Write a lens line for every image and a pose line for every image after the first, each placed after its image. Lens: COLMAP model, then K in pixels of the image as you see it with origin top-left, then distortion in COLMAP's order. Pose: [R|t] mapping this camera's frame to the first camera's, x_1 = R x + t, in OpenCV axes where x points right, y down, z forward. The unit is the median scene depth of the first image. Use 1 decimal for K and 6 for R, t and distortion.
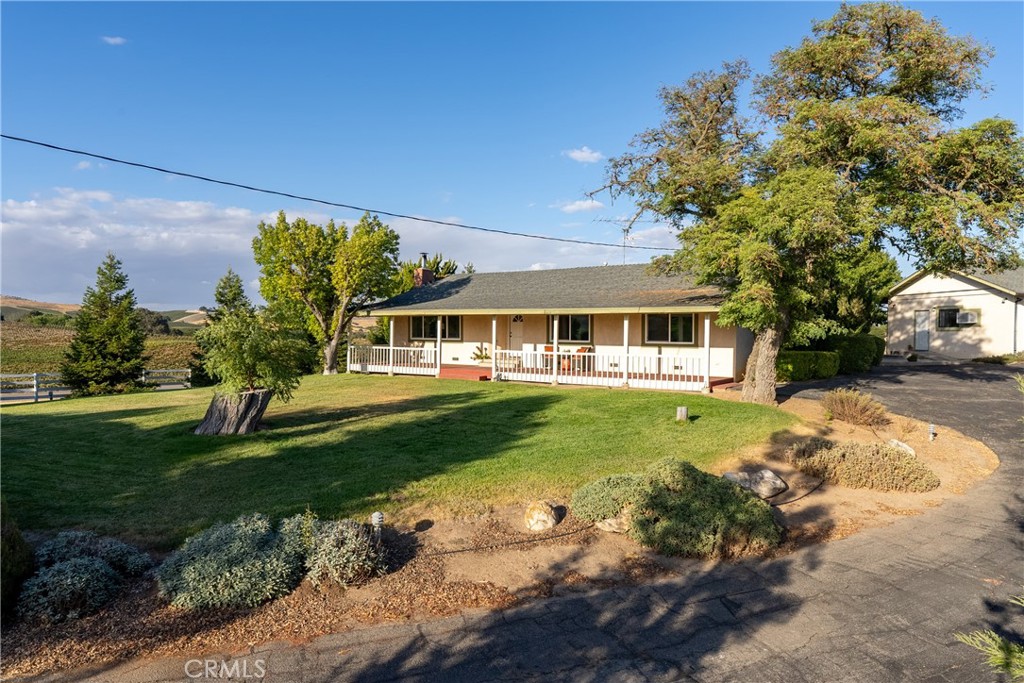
lens RADIAL K [[580.7, 0, 512.0], [0, 580.7, 341.5], [0, 0, 1]] dist [-0.000342, -0.000017]
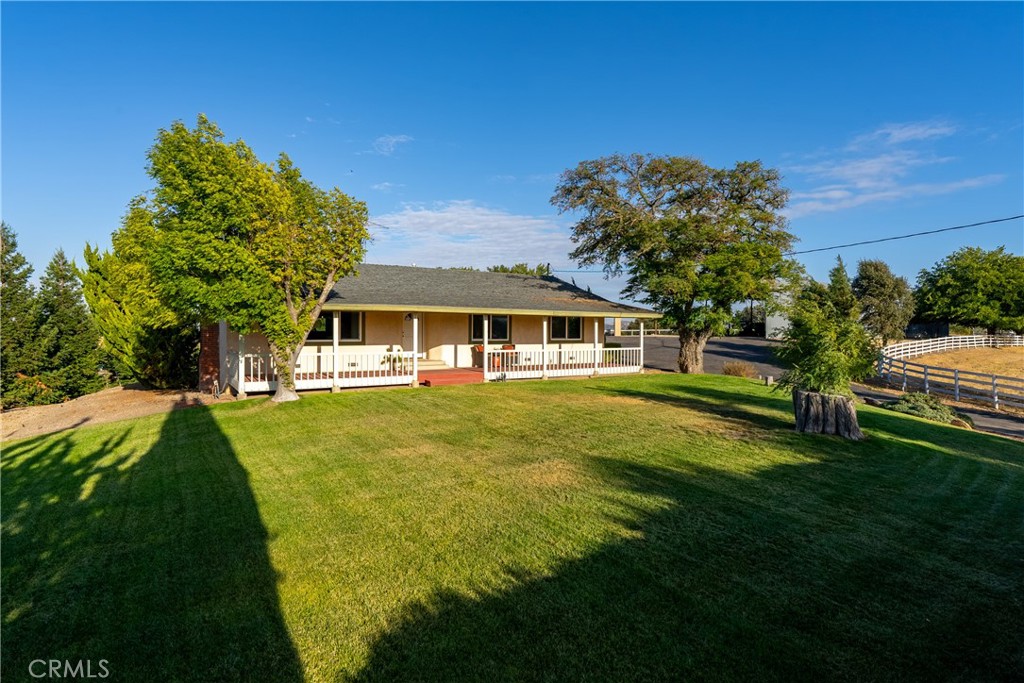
lens RADIAL K [[570.0, 0, 512.0], [0, 570.0, 341.5], [0, 0, 1]] dist [-0.005494, -0.000649]
pose [[0.387185, -0.020197, 0.921781, -0.861540], [0.011903, 0.999786, 0.016906, -0.015082], [-0.921925, 0.004426, 0.387343, 0.567232]]
